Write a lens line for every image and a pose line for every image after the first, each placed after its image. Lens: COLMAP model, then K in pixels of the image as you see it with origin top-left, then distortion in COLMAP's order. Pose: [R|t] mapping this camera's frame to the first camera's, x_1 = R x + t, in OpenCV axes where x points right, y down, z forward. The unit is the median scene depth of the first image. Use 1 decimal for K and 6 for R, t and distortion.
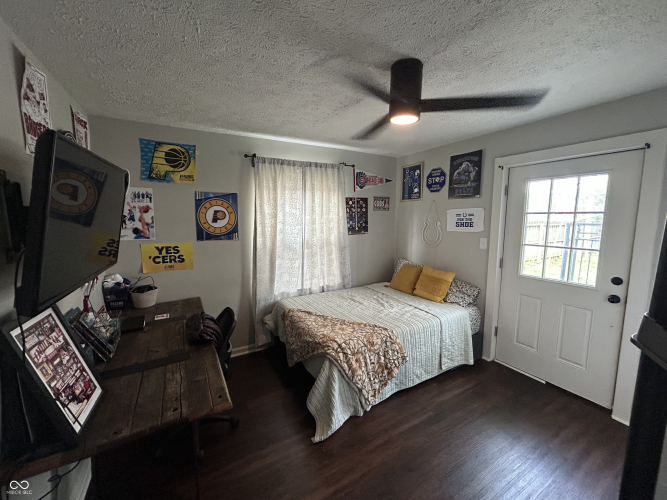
lens RADIAL K [[270.6, 0, 333.9], [0, 270.6, 248.1], [0, 0, 1]] dist [0.002154, 0.001139]
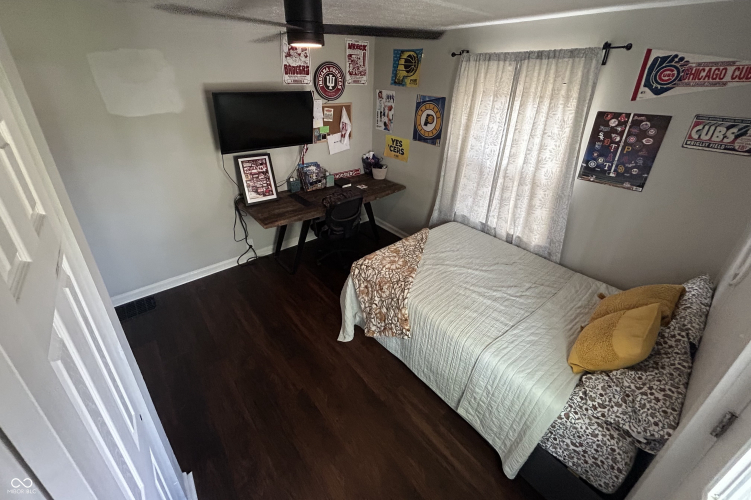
lens RADIAL K [[304.7, 0, 375.2], [0, 304.7, 217.1], [0, 0, 1]] dist [0.002849, 0.000084]
pose [[0.181331, 0.420253, -0.889104, 0.747586], [-0.152085, 0.905199, 0.396844, -0.215452], [0.971591, 0.063259, 0.228054, 0.556359]]
